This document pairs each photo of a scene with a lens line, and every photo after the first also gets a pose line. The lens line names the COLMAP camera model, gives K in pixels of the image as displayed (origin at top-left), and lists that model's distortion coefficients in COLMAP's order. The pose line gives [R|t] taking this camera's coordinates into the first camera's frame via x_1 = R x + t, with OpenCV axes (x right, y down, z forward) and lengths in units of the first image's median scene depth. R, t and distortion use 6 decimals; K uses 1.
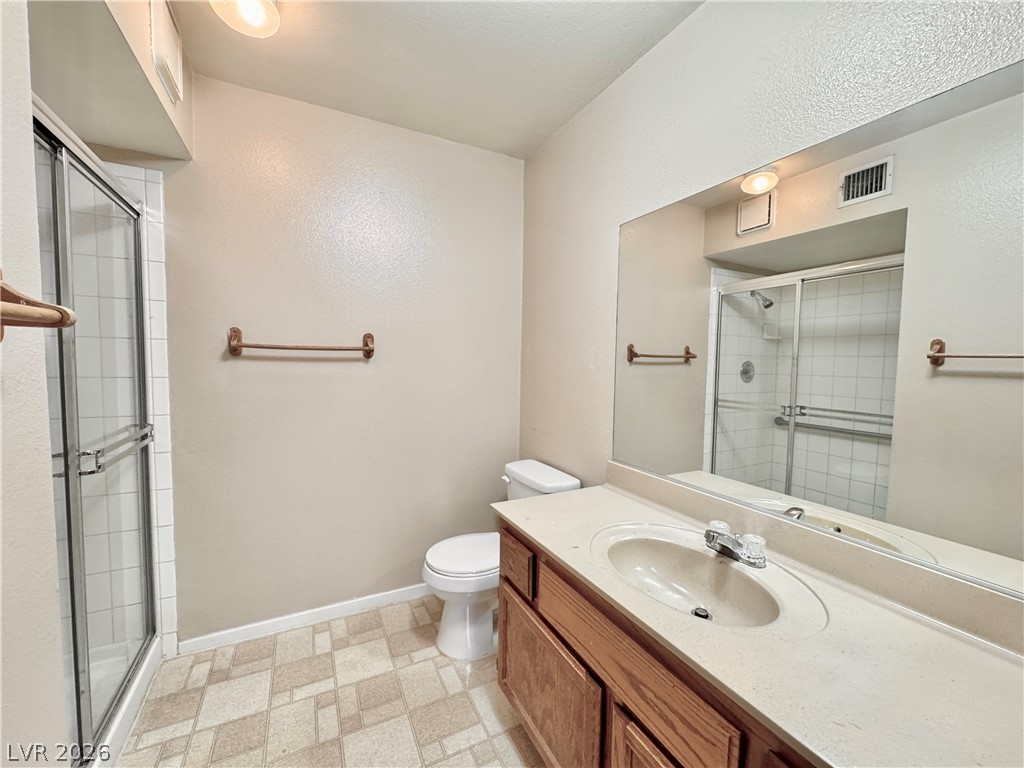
lens RADIAL K [[411.4, 0, 511.2], [0, 411.4, 382.3], [0, 0, 1]] dist [-0.003773, 0.000872]
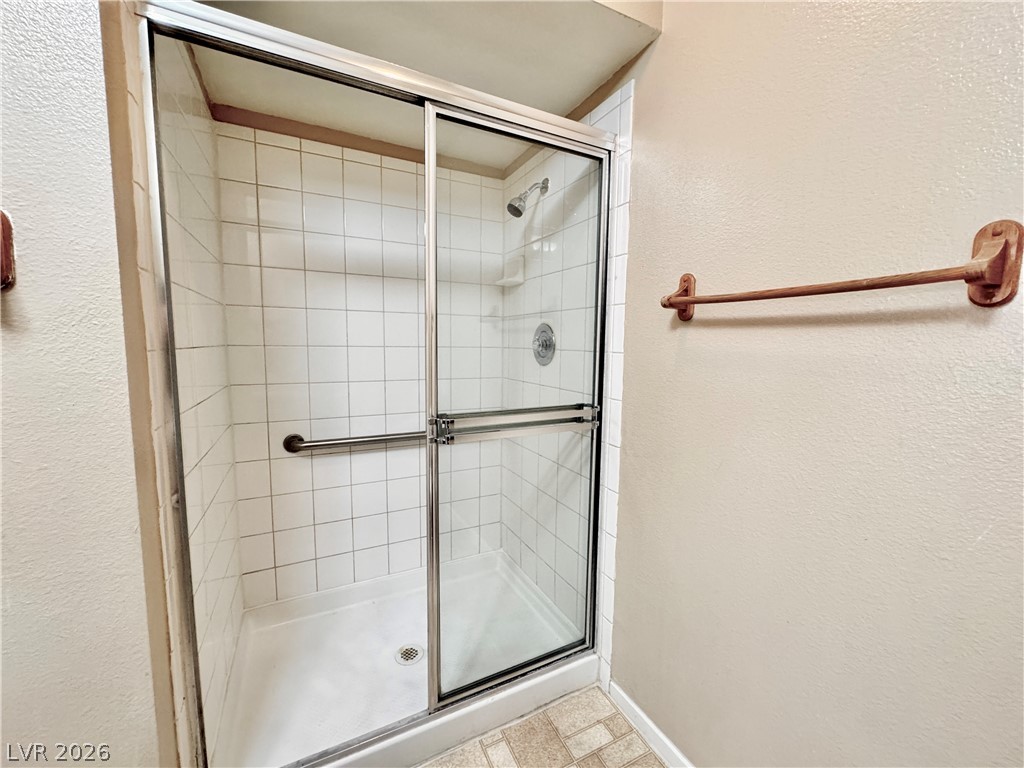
lens RADIAL K [[411.4, 0, 513.0], [0, 411.4, 384.3], [0, 0, 1]] dist [-0.003773, 0.000872]
pose [[-0.004445, 0.083542, -0.996494, -0.048446], [-0.071627, 0.993918, 0.083645, -0.002651], [0.997422, 0.071747, 0.001566, 0.779119]]
